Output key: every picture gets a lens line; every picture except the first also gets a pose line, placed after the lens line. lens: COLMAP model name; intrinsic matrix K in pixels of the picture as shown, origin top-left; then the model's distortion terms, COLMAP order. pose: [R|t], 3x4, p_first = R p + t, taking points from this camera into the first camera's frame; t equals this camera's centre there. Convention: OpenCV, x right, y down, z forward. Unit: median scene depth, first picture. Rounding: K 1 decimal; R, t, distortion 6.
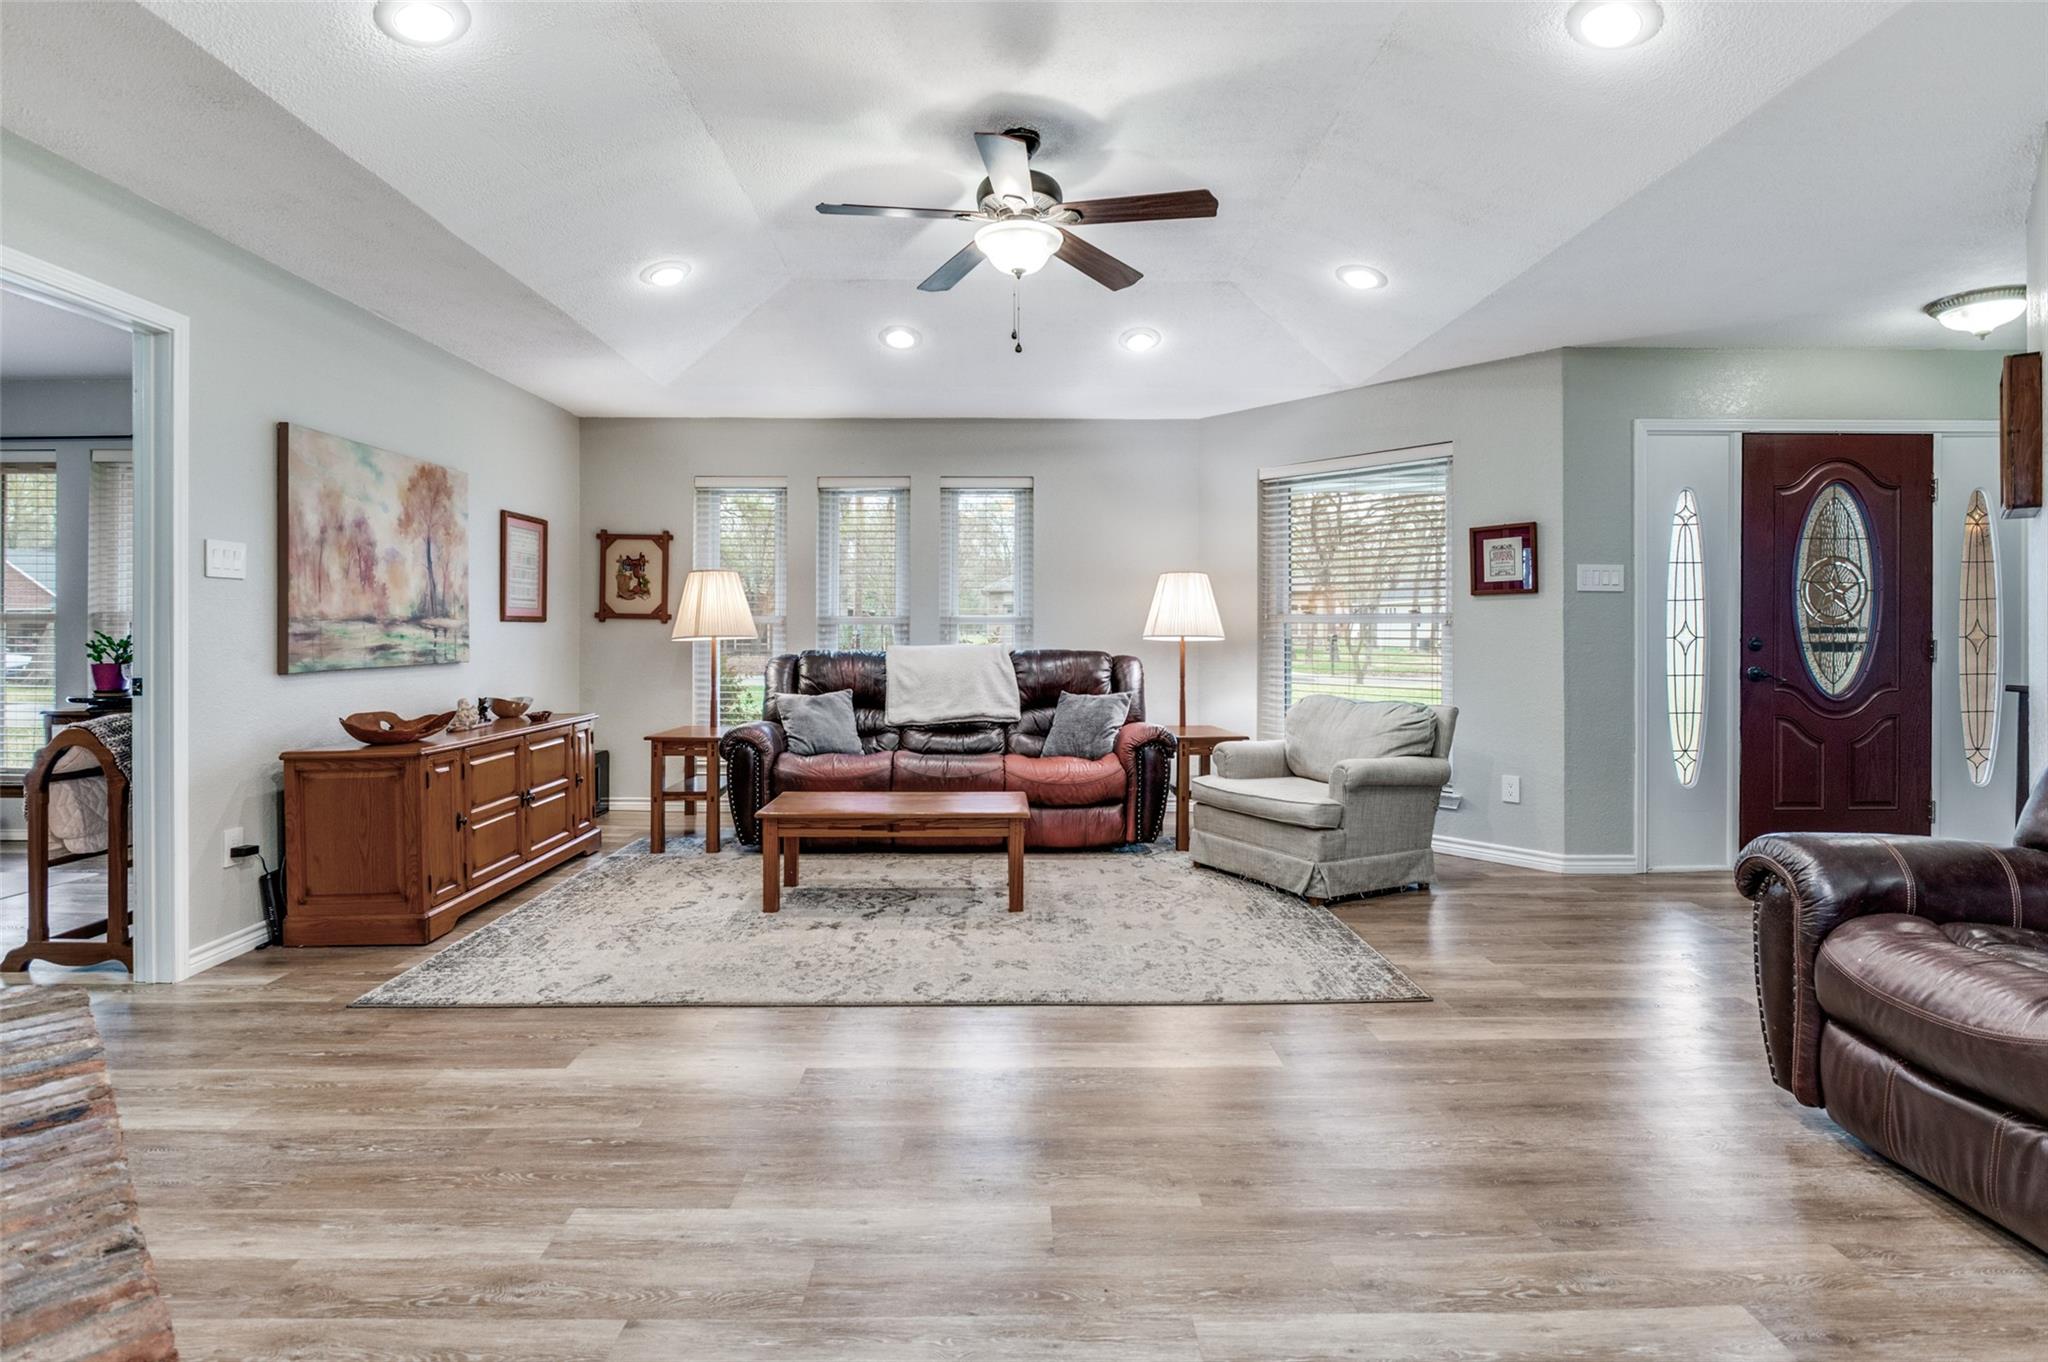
lens RADIAL K [[974.0, 0, 1019.4], [0, 974.0, 639.3], [0, 0, 1]] dist [-0.020178, 0.000175]
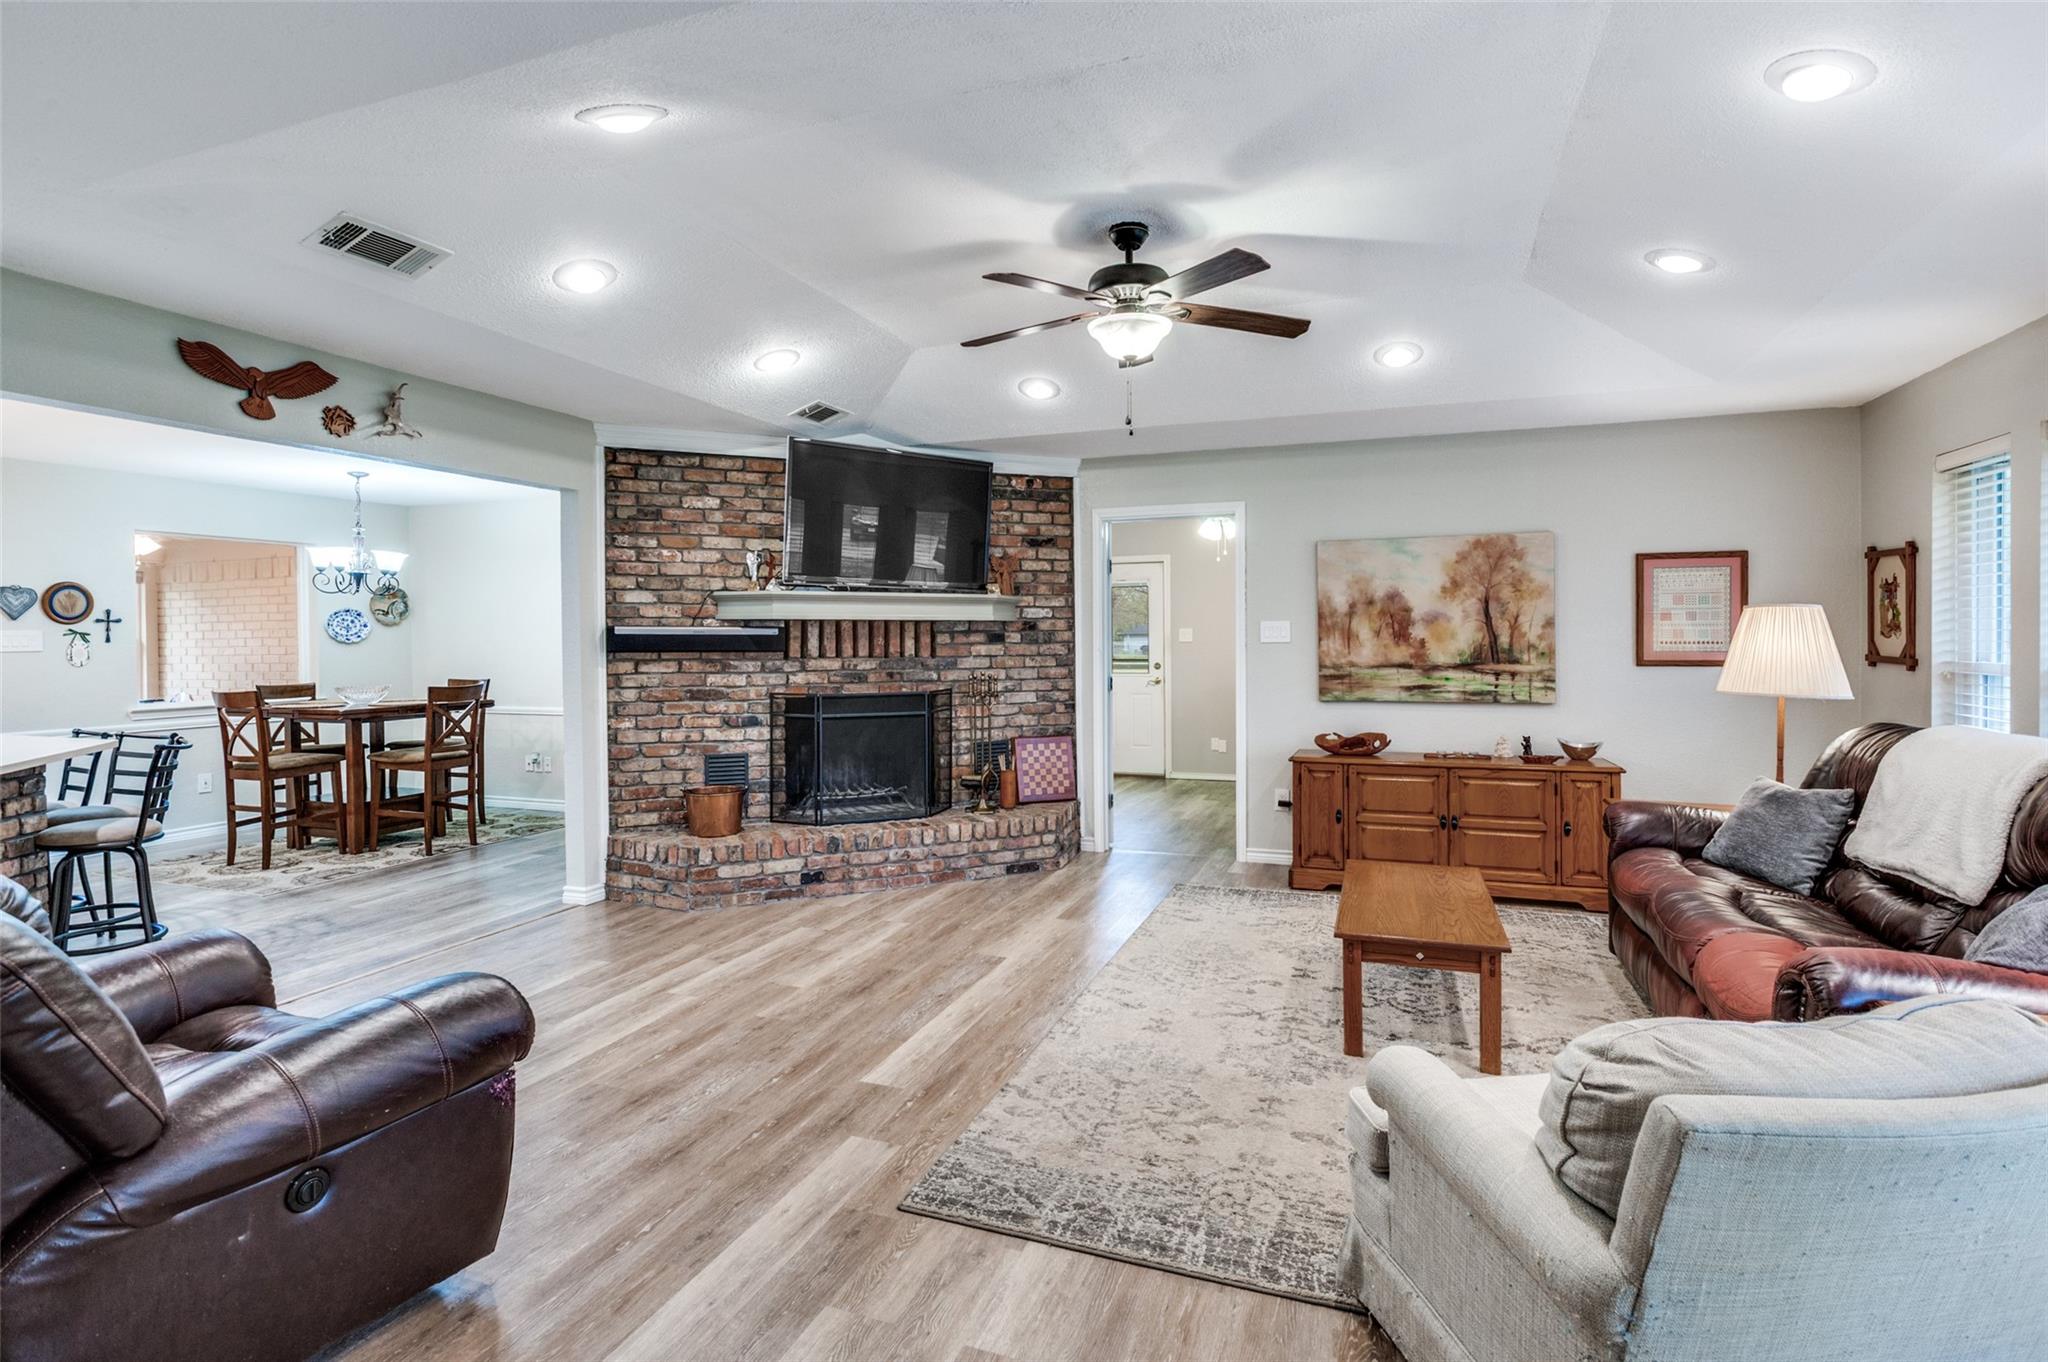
lens RADIAL K [[974.0, 0, 1019.4], [0, 974.0, 639.3], [0, 0, 1]] dist [-0.020178, 0.000175]
pose [[-0.349602, 0.003244, -0.936893, 0.778368], [-0.002778, 0.999986, 0.004499, -0.061149], [0.936894, 0.004176, -0.349588, 0.946504]]
